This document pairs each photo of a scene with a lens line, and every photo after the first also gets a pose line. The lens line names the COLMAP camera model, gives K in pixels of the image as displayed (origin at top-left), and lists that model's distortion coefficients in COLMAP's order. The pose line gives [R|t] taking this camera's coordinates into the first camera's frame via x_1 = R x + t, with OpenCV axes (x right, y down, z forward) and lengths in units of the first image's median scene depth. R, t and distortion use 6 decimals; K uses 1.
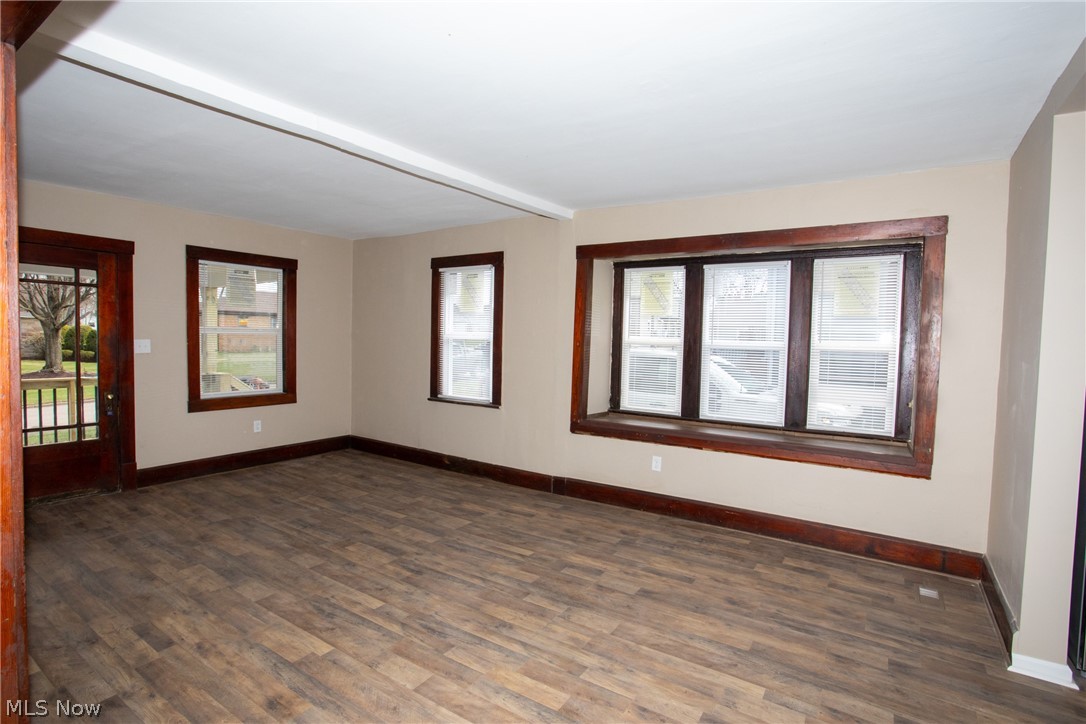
lens RADIAL K [[540.8, 0, 543.0], [0, 540.8, 362.0], [0, 0, 1]] dist [-0.075048, 0.030232]
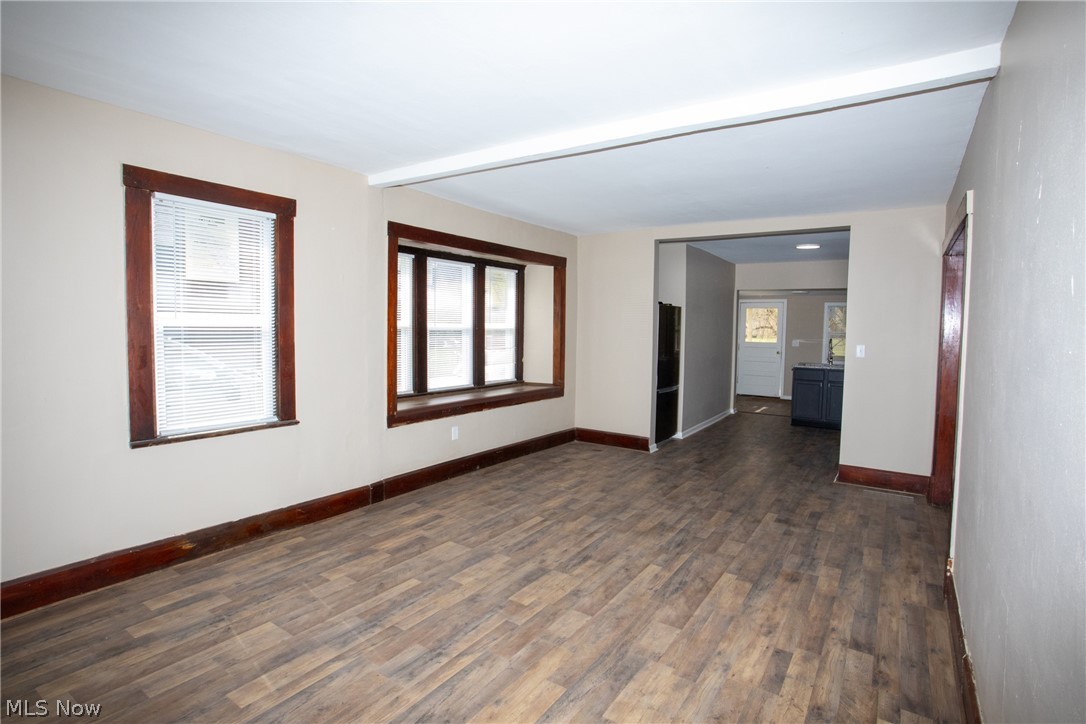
lens RADIAL K [[557.1, 0, 558.5], [0, 557.1, 351.0], [0, 0, 1]] dist [-0.078296, 0.036623]
pose [[-0.033784, -0.065334, 0.997291, -1.111364], [0.026827, 0.997442, 0.066252, -0.066022], [-0.999069, 0.028992, -0.031944, 0.944062]]
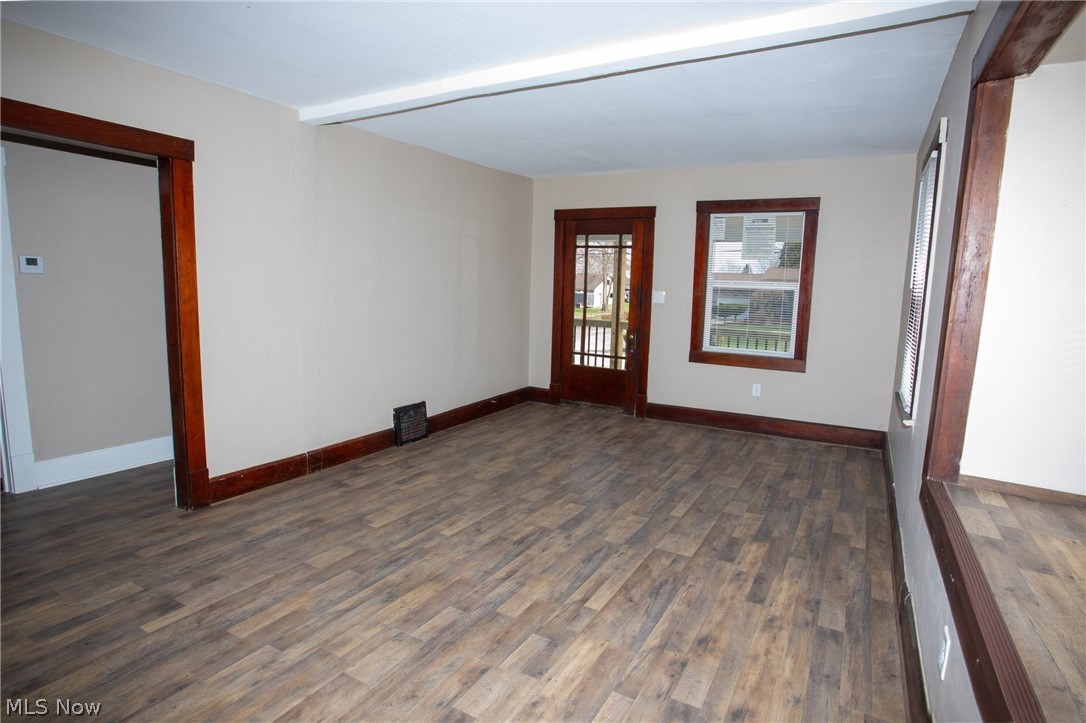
lens RADIAL K [[567.9, 0, 528.4], [0, 567.9, 365.1], [0, 0, 1]] dist [-0.077846, 0.039788]
pose [[0.062040, 0.124254, -0.990309, 0.591693], [-0.069013, 0.990380, 0.119940, -0.015750], [0.995685, 0.060903, 0.070019, 0.815625]]
